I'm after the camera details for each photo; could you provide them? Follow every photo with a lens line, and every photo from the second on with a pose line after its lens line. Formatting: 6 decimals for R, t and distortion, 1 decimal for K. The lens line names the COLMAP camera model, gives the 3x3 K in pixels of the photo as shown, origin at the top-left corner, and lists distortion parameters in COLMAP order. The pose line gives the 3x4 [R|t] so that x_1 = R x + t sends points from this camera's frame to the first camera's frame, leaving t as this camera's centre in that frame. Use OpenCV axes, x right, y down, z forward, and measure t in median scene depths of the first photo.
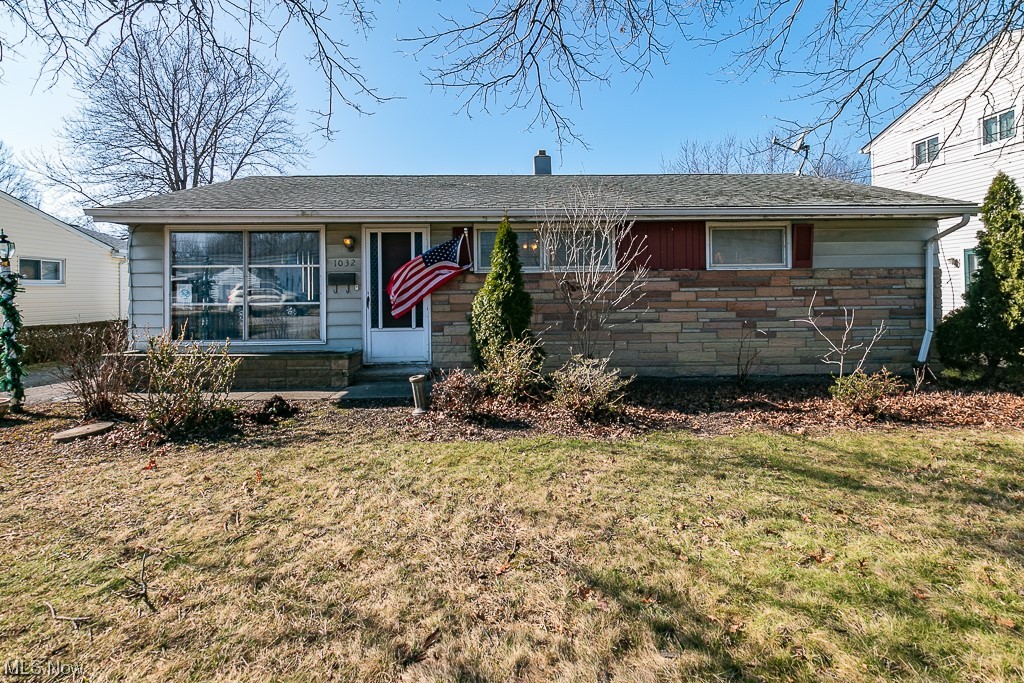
lens RADIAL K [[458.5, 0, 513.2], [0, 458.5, 286.4], [0, 0, 1]] dist [-0.002449, -0.000628]
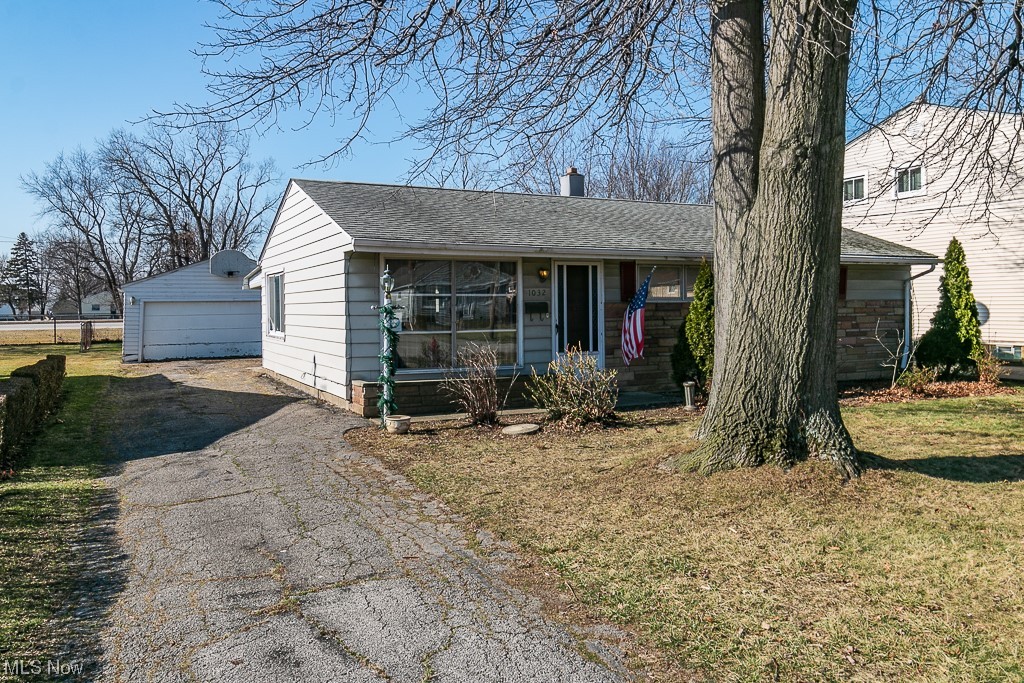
lens RADIAL K [[763.8, 0, 478.2], [0, 763.8, 311.3], [0, 0, 1]] dist [0.011652, 0.004768]
pose [[0.913181, -0.000289, 0.407554, -1.234264], [-0.003872, 0.999948, 0.009385, -0.024045], [-0.407536, -0.010148, 0.913133, -0.593737]]
